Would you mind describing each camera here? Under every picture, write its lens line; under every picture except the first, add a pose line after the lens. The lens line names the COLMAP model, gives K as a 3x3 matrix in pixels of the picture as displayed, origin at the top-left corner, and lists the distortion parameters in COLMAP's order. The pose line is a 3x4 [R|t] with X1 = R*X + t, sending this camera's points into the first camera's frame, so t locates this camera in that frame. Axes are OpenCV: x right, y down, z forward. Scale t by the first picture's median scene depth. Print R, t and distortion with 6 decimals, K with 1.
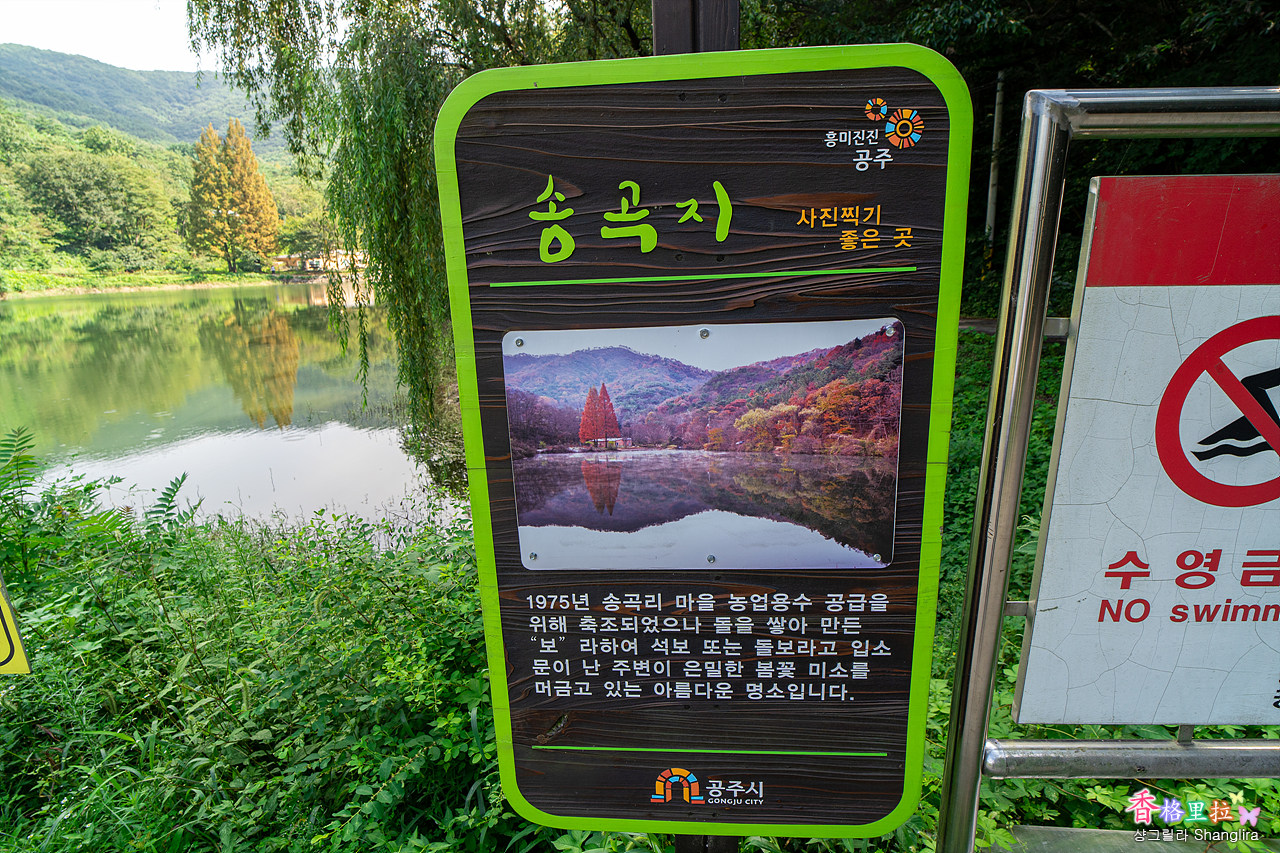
lens RADIAL K [[657.0, 0, 643.7], [0, 657.0, 424.0], [0, 0, 1]] dist [-0.002490, -0.000201]
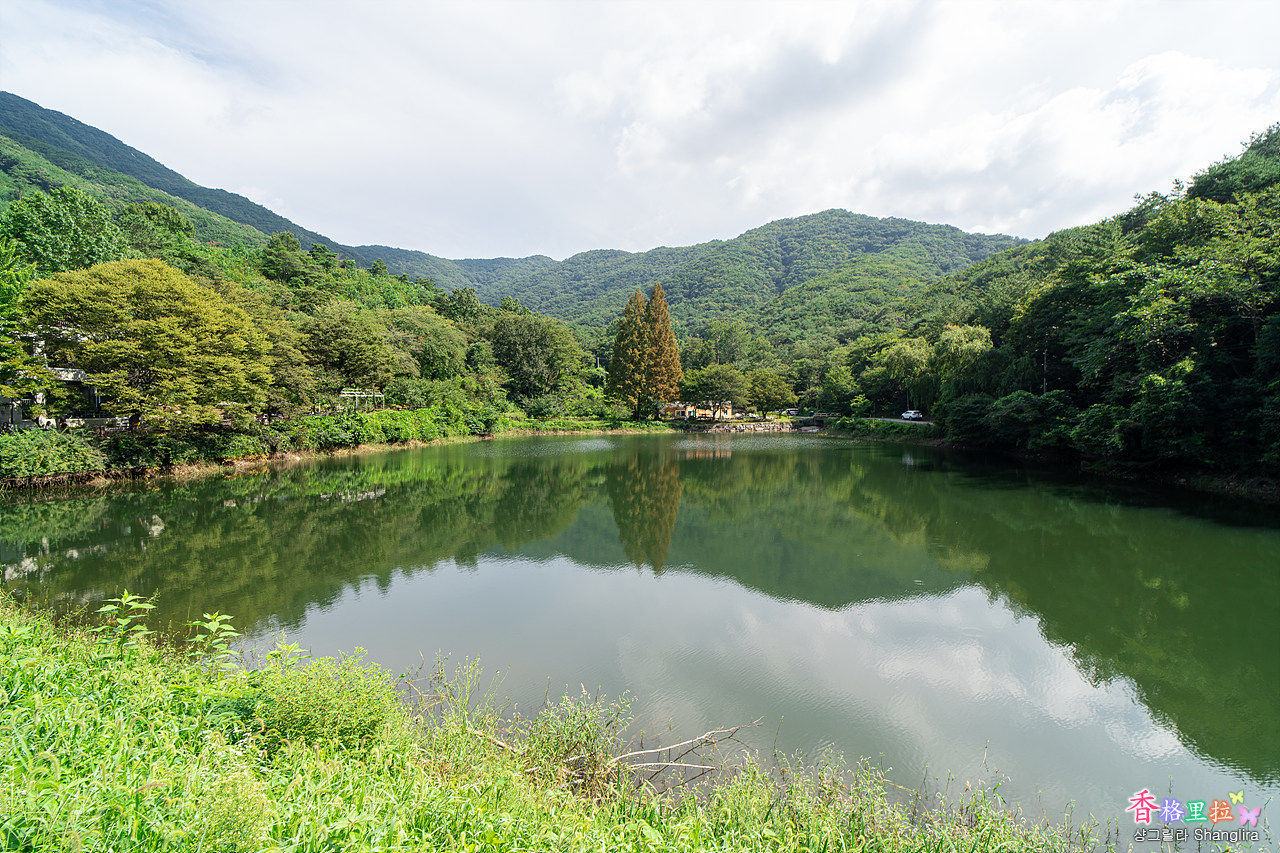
lens RADIAL K [[657.0, 0, 643.7], [0, 657.0, 424.0], [0, 0, 1]] dist [-0.002490, -0.000201]
pose [[0.952574, 0.027969, -0.303019, -0.304624], [-0.095576, 0.972877, -0.210655, -0.004403], [0.288908, 0.229626, 0.929411, 0.027996]]
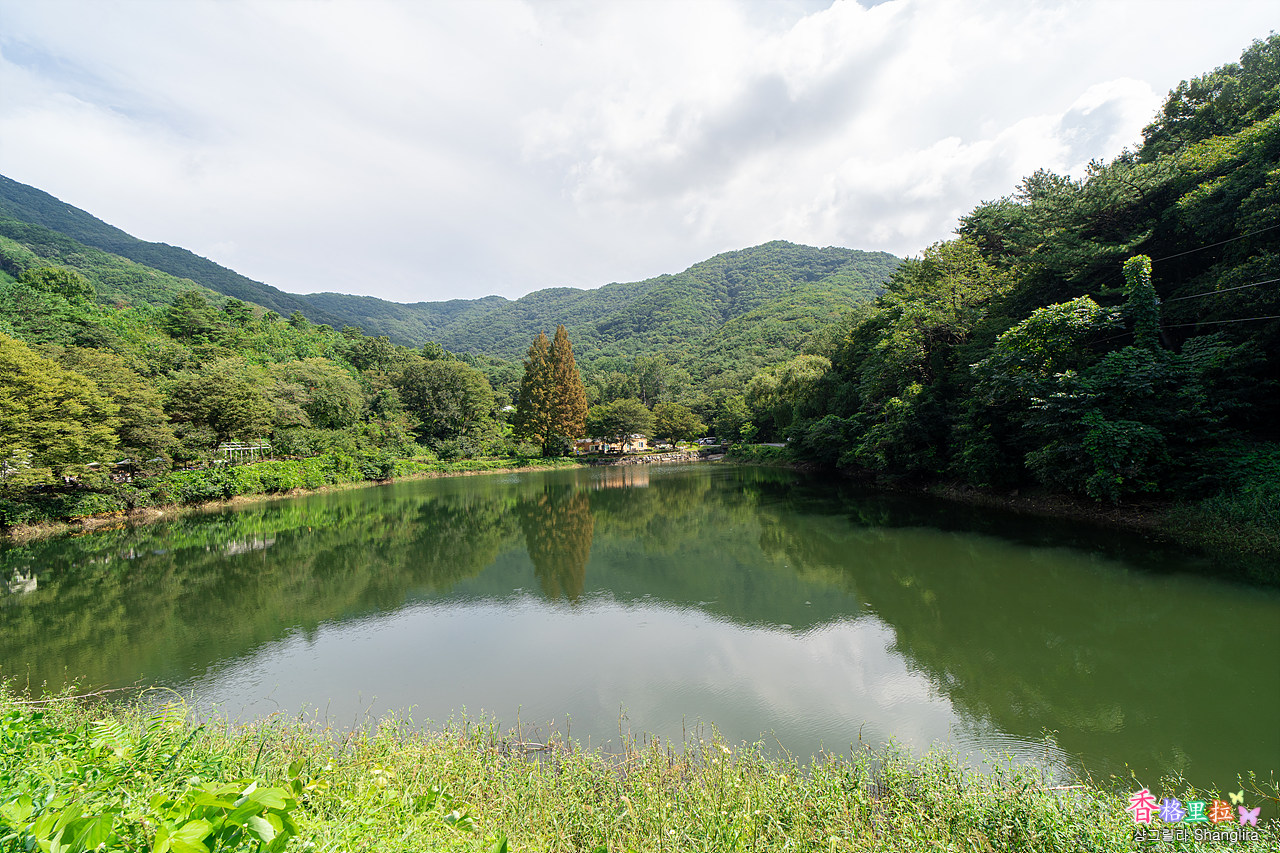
lens RADIAL K [[655.7, 0, 640.4], [0, 655.7, 424.8], [0, 0, 1]] dist [-0.002285, -0.000187]
pose [[0.966227, -0.034952, -0.255310, -0.202421], [-0.034281, 0.964519, -0.261780, -0.003744], [0.255401, 0.261691, 0.930746, 0.018028]]
